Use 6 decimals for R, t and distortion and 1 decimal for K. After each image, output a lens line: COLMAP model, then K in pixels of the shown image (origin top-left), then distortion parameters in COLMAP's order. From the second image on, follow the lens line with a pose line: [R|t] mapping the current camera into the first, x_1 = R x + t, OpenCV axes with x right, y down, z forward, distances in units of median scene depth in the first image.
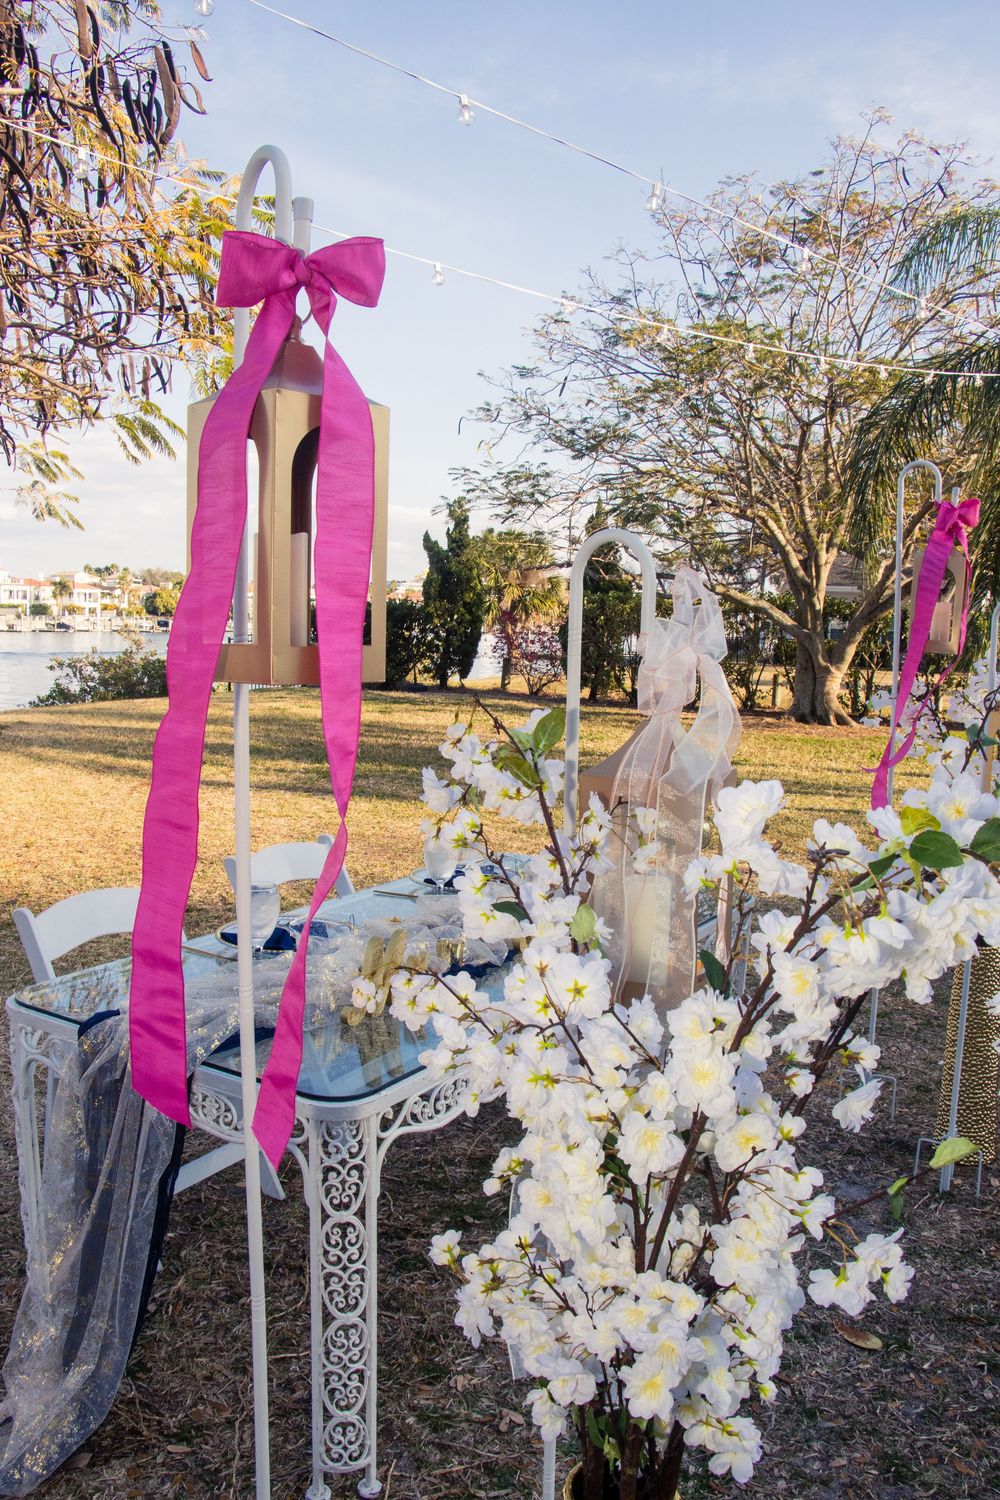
lens RADIAL K [[1303.6, 0, 500.0], [0, 1303.6, 750.0], [0, 0, 1]] dist [-0.151554, 0.005657]
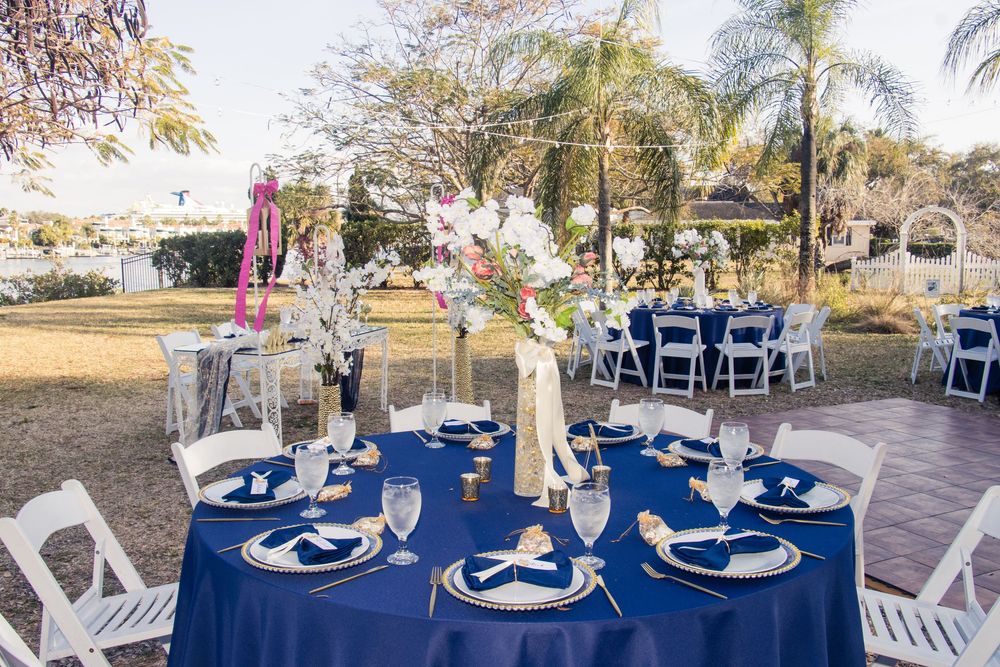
lens RADIAL K [[933.7, 0, 499.5], [0, 933.7, 369.3], [0, 0, 1]] dist [-0.168167, 0.221224]
pose [[0.977029, -0.059732, 0.204566, -0.000884], [0.050883, 0.997538, 0.048254, 0.022400], [-0.206945, -0.036737, 0.977663, -0.236120]]
